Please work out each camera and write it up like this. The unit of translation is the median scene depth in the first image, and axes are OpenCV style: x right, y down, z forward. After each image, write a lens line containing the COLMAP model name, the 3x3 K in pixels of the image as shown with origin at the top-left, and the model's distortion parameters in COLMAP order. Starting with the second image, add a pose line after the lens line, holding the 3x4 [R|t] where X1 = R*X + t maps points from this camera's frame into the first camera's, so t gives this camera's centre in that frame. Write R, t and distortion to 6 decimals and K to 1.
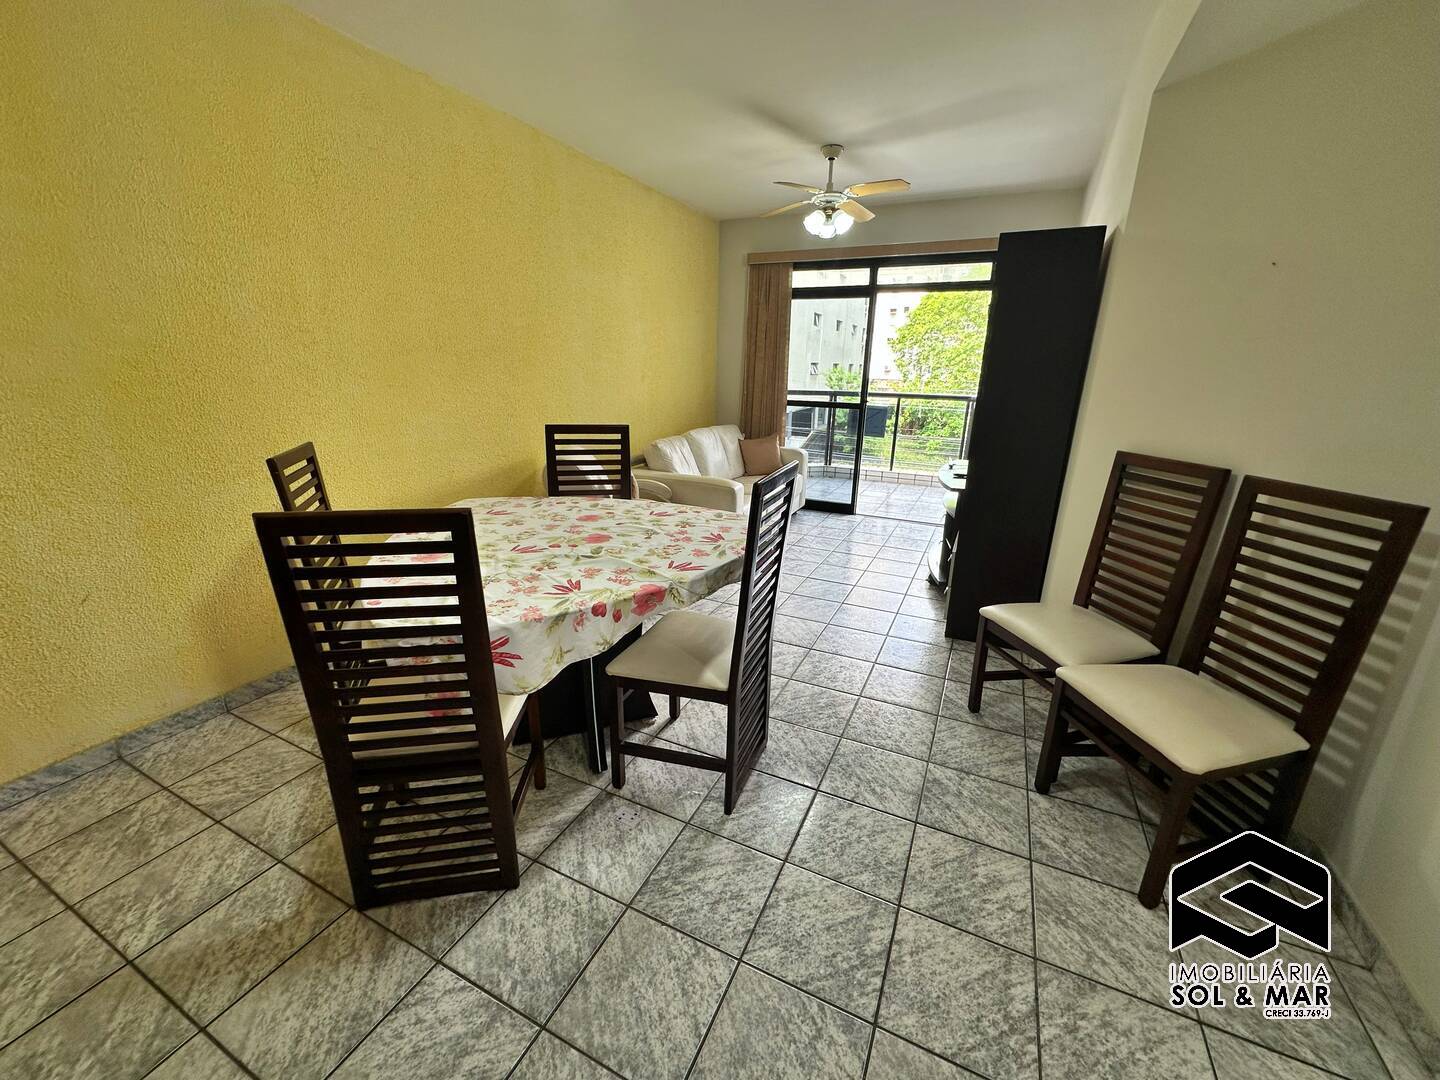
lens RADIAL K [[573.9, 0, 720.0], [0, 573.9, 540.0], [0, 0, 1]] dist [-0.002864, 0.000925]
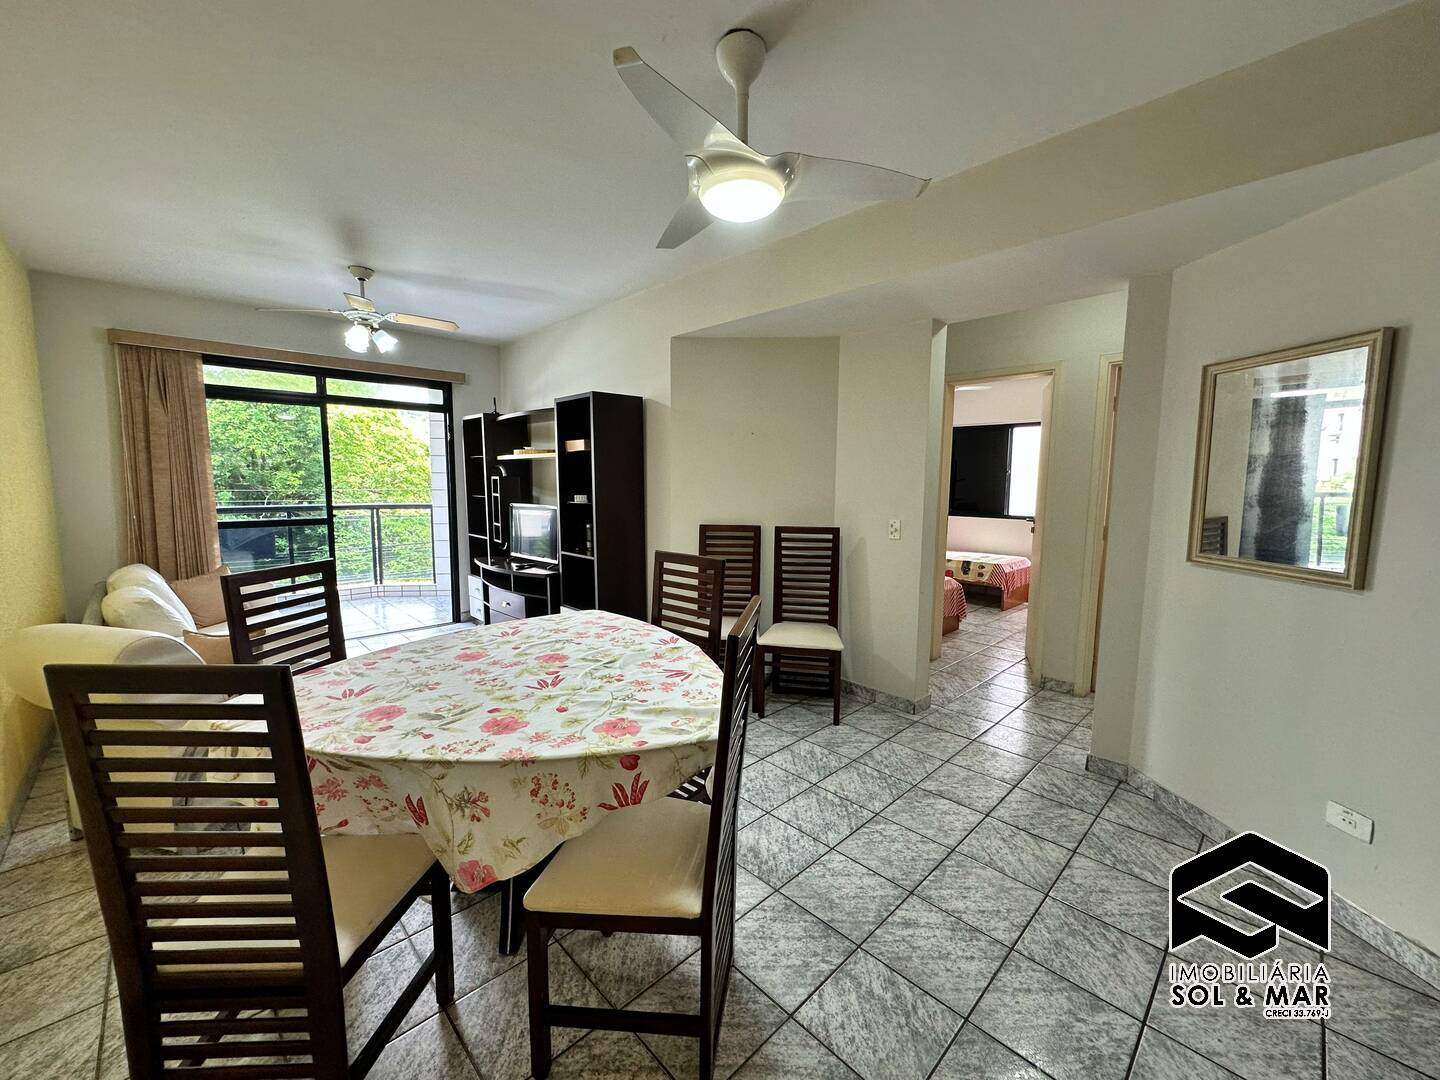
lens RADIAL K [[573.9, 0, 720.0], [0, 573.9, 540.0], [0, 0, 1]] dist [-0.002864, 0.000925]
pose [[0.346575, -0.115534, 0.930880, -1.409763], [0.275830, 0.961063, 0.016586, -0.187409], [-0.896551, 0.251017, 0.364948, 0.479690]]
